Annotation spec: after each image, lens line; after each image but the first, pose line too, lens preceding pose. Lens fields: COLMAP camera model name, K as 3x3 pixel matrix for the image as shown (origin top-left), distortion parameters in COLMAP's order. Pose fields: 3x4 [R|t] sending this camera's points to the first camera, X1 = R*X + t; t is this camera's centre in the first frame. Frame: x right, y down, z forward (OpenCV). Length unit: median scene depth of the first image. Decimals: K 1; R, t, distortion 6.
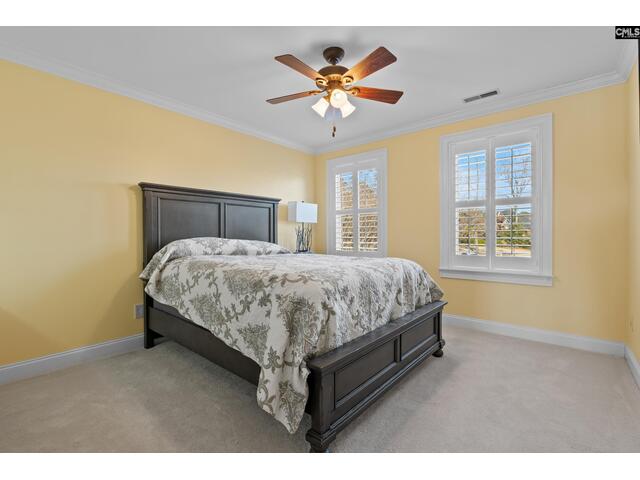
lens RADIAL K [[297.6, 0, 322.8], [0, 297.6, 238.6], [0, 0, 1]] dist [0.000801, -0.000355]
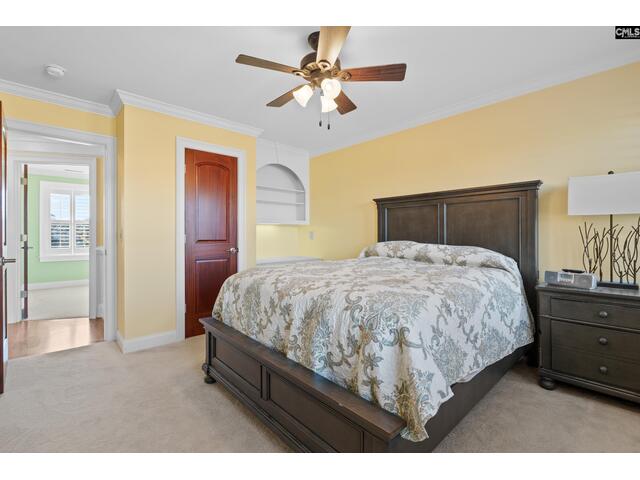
lens RADIAL K [[297.6, 0, 323.1], [0, 297.6, 236.0], [0, 0, 1]] dist [0.000801, -0.000355]
pose [[-0.117474, 0.008968, -0.993036, 0.711194], [-0.008300, 0.999915, 0.010012, -0.030789], [0.993041, 0.009418, -0.117389, 0.848057]]
